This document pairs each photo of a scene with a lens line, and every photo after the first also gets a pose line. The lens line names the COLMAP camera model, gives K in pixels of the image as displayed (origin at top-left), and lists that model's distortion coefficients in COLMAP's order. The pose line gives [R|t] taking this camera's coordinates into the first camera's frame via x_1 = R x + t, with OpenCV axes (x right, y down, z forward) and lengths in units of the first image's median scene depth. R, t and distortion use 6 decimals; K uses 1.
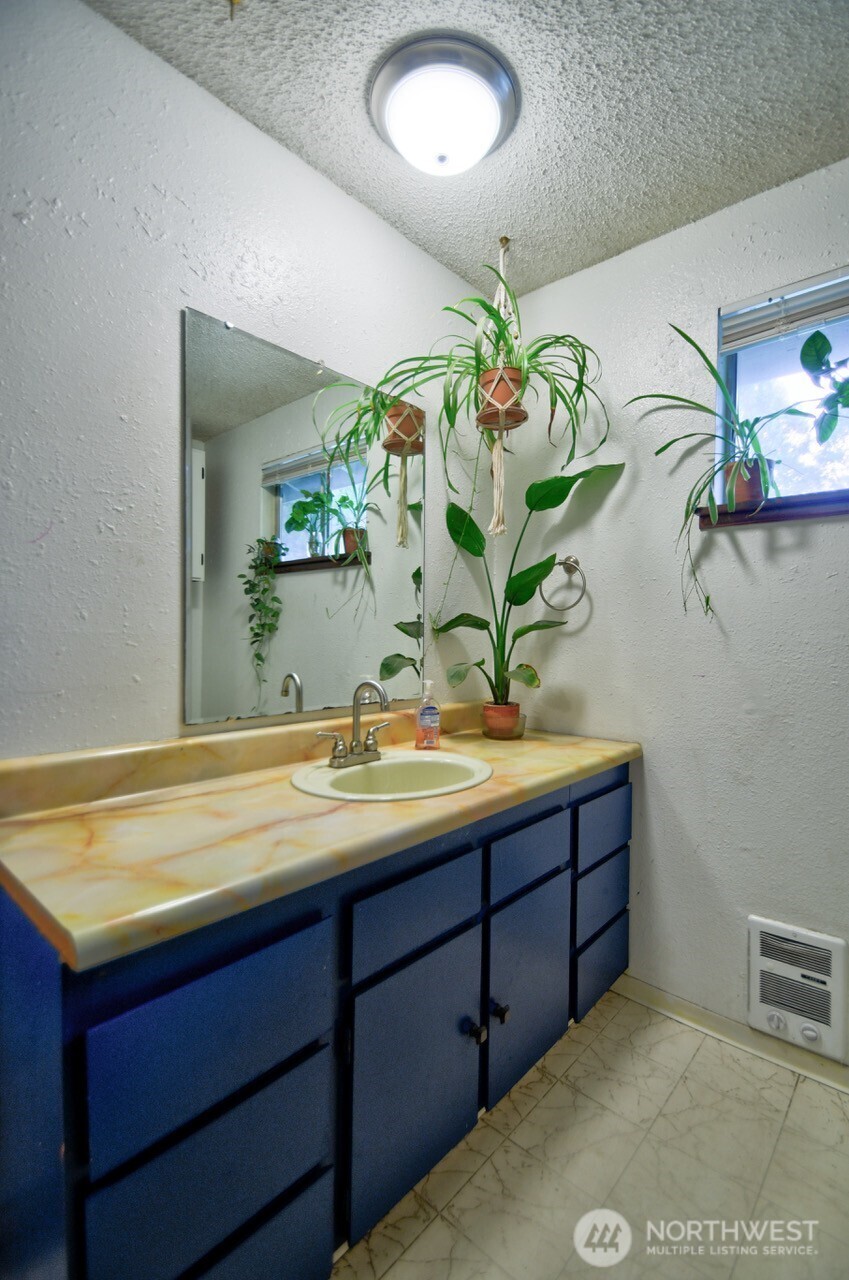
lens RADIAL K [[577.1, 0, 424.5], [0, 577.1, 640.0], [0, 0, 1]] dist [0.003280, -0.013104]
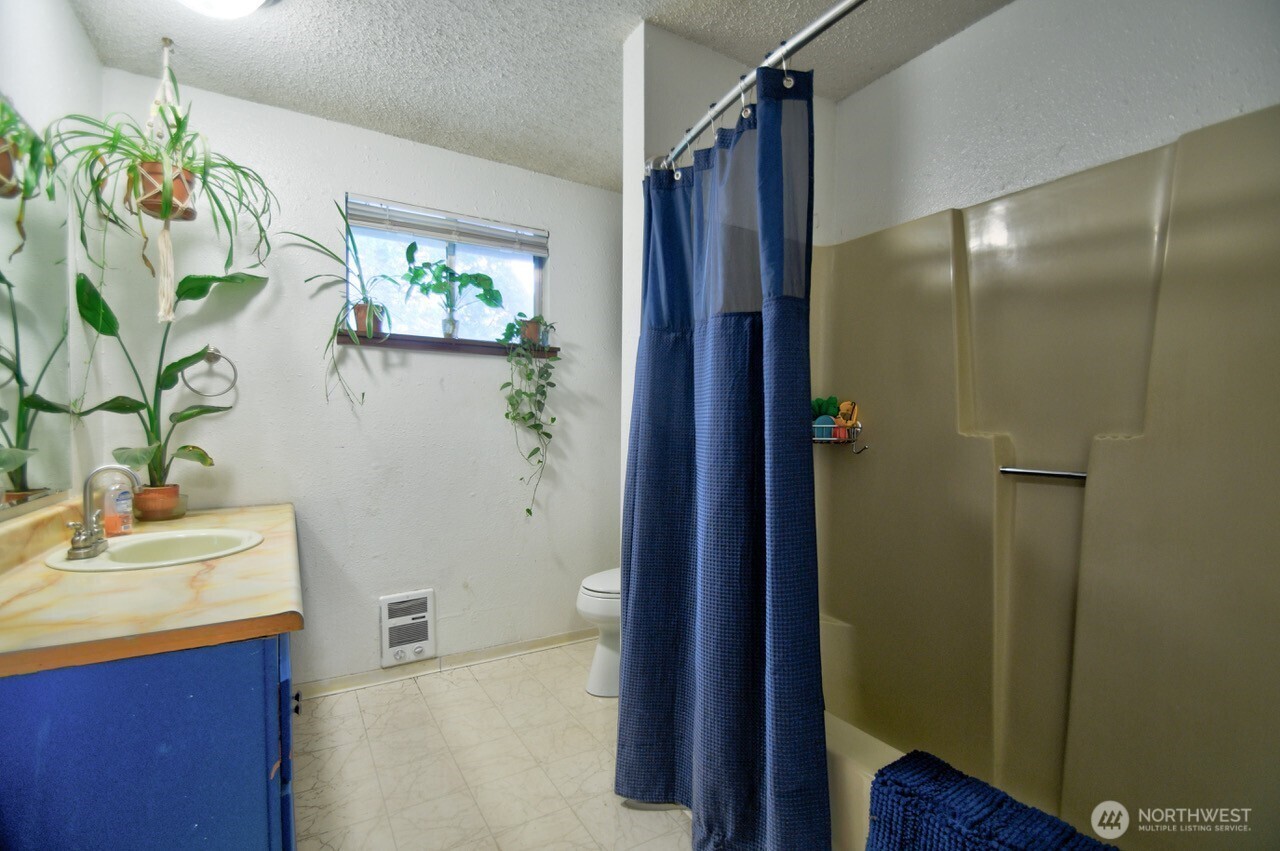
lens RADIAL K [[577.1, 0, 637.0], [0, 577.1, 435.6], [0, 0, 1]] dist [0.003280, -0.013104]
pose [[0.297395, -0.027057, 0.954371, -0.691312], [0.010436, 0.999631, 0.025089, 0.006310], [-0.954697, 0.002499, 0.297568, -0.130345]]
